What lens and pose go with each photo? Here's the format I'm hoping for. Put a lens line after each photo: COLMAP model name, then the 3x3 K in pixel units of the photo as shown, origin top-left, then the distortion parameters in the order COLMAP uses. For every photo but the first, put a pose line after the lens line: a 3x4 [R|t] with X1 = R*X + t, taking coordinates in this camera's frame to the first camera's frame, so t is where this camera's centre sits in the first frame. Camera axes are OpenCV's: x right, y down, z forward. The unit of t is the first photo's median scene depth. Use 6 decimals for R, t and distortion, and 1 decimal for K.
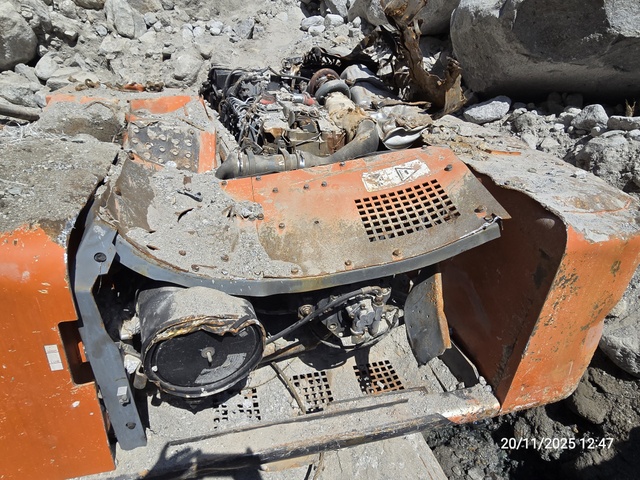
lens RADIAL K [[395.8, 0, 319.1], [0, 395.8, 239.4], [0, 0, 1]] dist [0.000451, -0.003820]
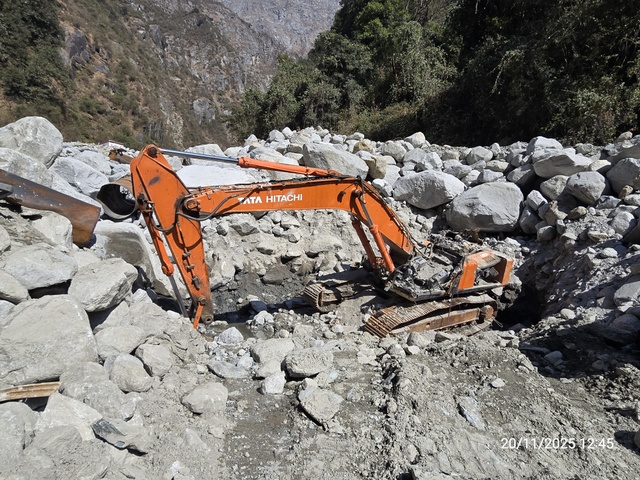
lens RADIAL K [[395.8, 0, 317.7], [0, 395.8, 241.0], [0, 0, 1]] dist [0.000451, -0.003820]
pose [[0.951894, -0.030713, 0.304885, -2.301781], [0.093997, 0.976263, -0.195129, 0.335067], [-0.291654, 0.214400, 0.932186, -2.317739]]
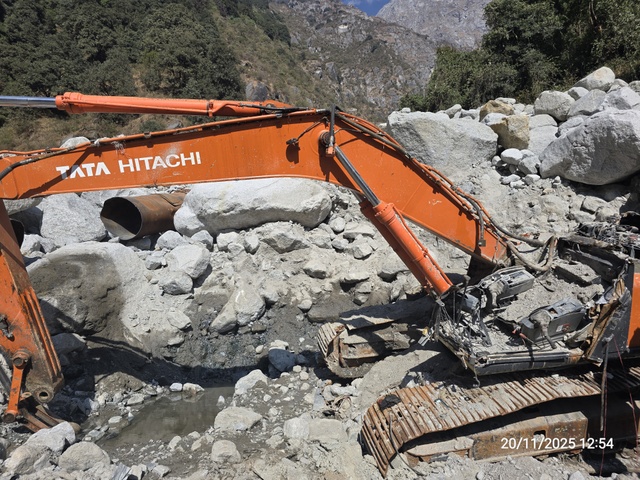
lens RADIAL K [[427.8, 0, 317.9], [0, 427.8, 237.6], [0, 0, 1]] dist [0.052593, -0.025745]
pose [[0.987014, -0.085868, -0.135761, -1.075856], [0.041496, 0.952747, -0.300917, 0.248103], [0.155185, 0.291376, 0.943938, -1.191003]]
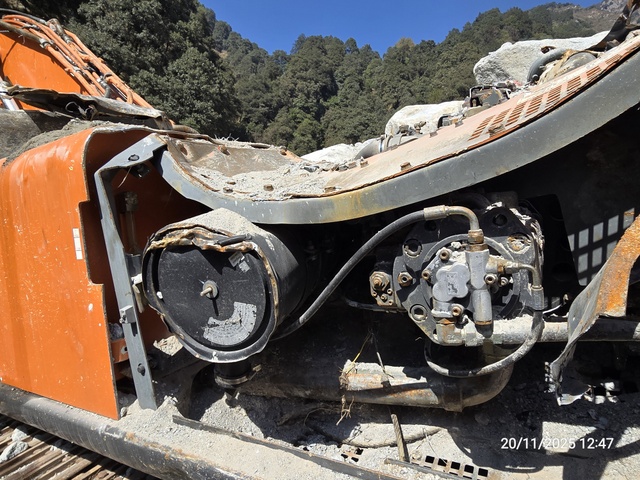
lens RADIAL K [[395.8, 0, 322.3], [0, 395.8, 240.1], [0, 0, 1]] dist [0.000451, -0.003820]
pose [[0.678687, -0.088392, -0.729089, 0.148239], [-0.190946, 0.937354, -0.291387, 0.128988], [0.709171, 0.336977, 0.619292, 0.219763]]
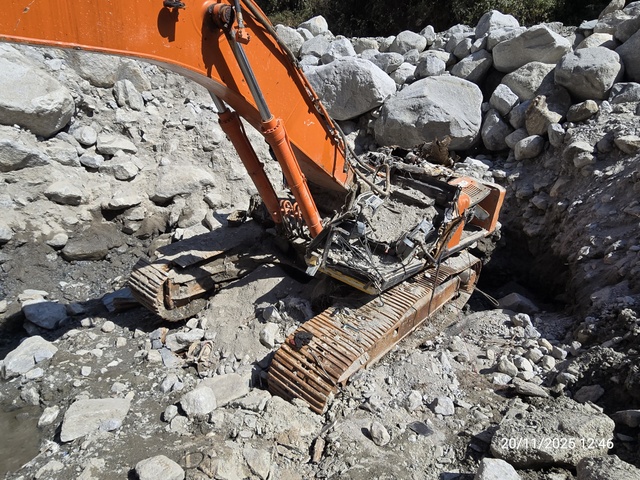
lens RADIAL K [[395.8, 0, 319.7], [0, 395.8, 242.4], [0, 0, 1]] dist [0.000451, -0.003820]
pose [[0.825431, -0.157169, 0.542183, -1.604719], [0.190119, 0.981749, -0.004851, 0.082605], [-0.531525, 0.107083, 0.840247, -0.786737]]
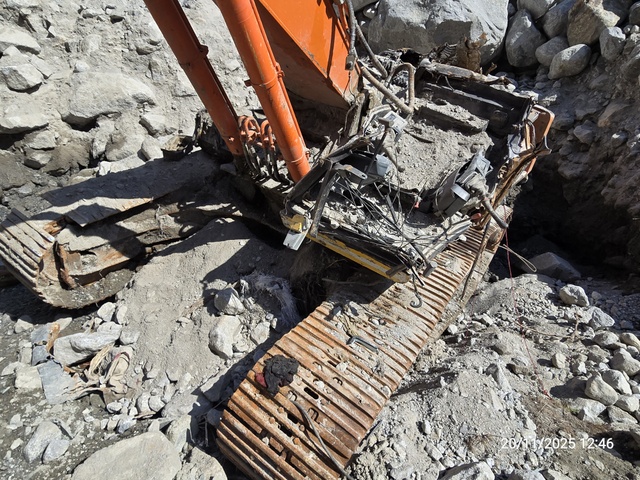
lens RADIAL K [[395.8, 0, 319.8], [0, 395.8, 241.9], [0, 0, 1]] dist [0.000451, -0.003820]
pose [[0.786661, -0.240932, 0.568434, -1.328986], [0.178286, 0.970137, 0.164463, 0.052473], [-0.591083, -0.028033, 0.806124, -0.312431]]
